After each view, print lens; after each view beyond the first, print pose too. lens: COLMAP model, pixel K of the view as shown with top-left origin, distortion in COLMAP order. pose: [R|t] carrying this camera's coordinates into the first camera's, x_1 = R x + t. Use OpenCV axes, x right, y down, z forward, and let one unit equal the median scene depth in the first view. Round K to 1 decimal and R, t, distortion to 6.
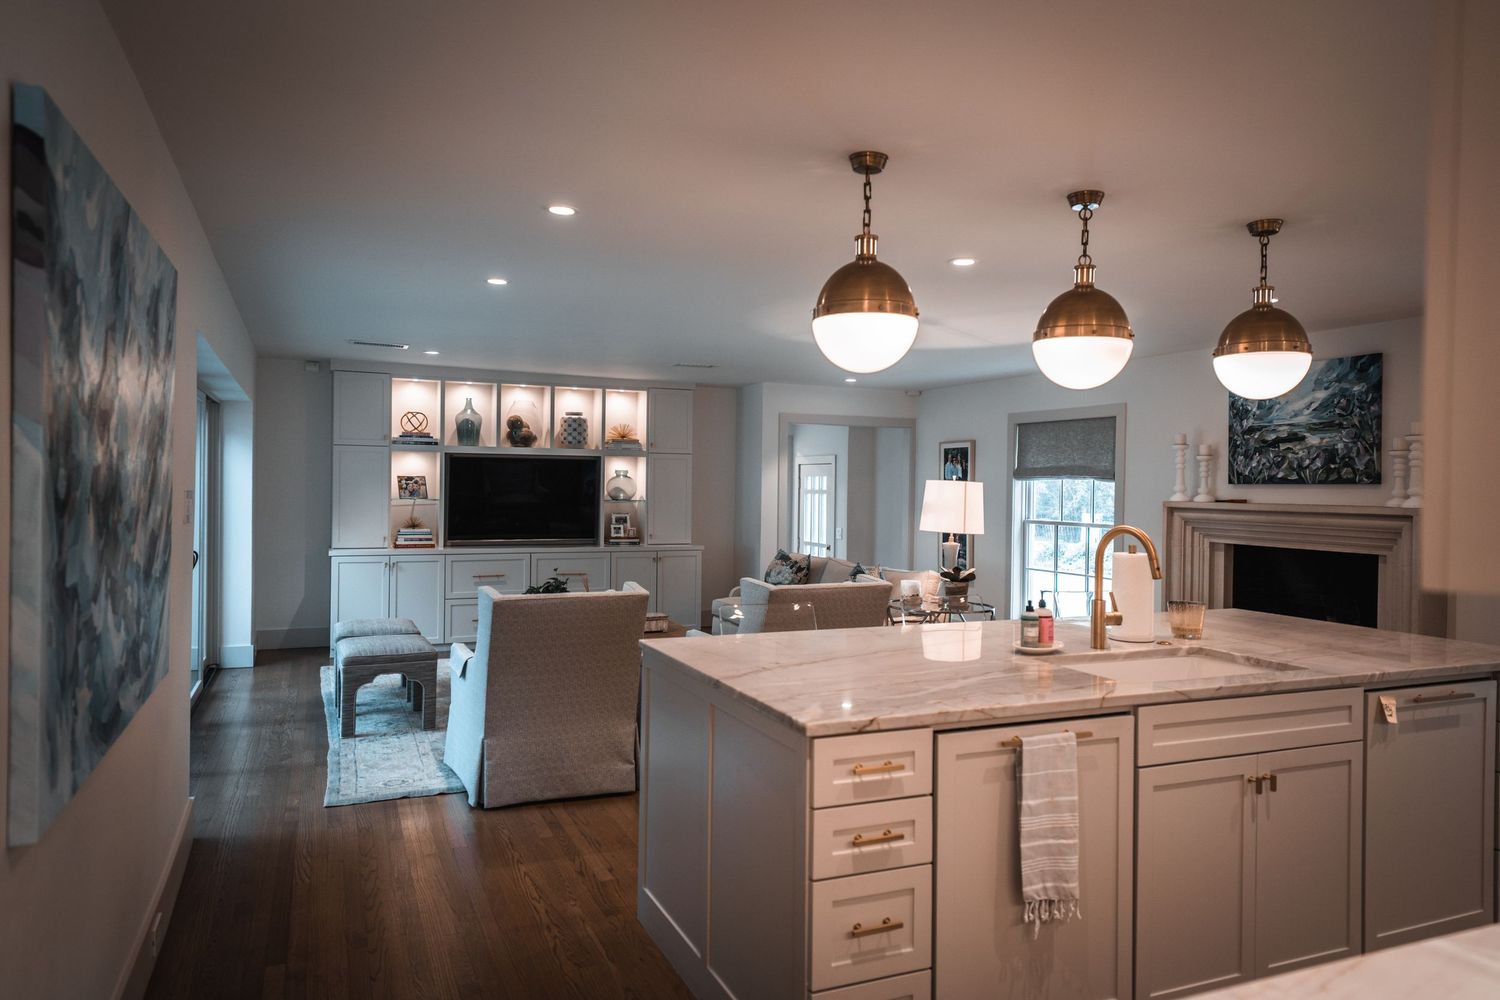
lens RADIAL K [[995.2, 0, 747.2], [0, 995.2, 497.4], [0, 0, 1]] dist [0.067033, 0.000822]
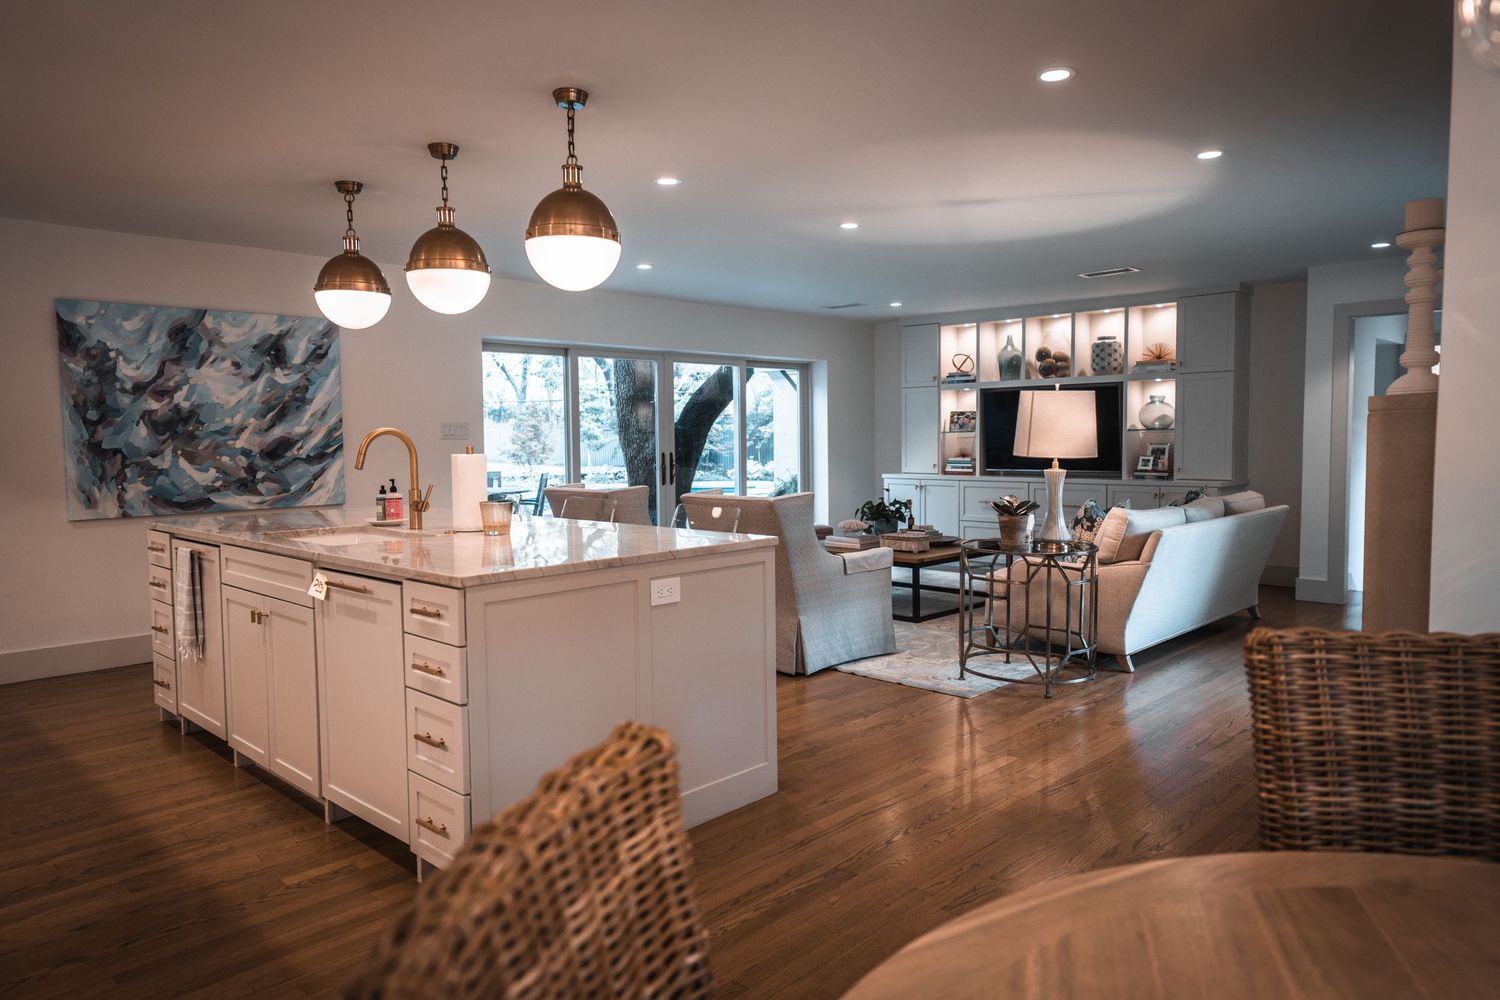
lens RADIAL K [[995.2, 0, 746.7], [0, 995.2, 501.0], [0, 0, 1]] dist [0.067033, 0.000822]
pose [[0.376702, 0.045724, -0.925205, 0.615887], [0.004586, 0.998677, 0.051222, 0.020729], [0.926323, -0.023539, 0.375994, 0.344829]]
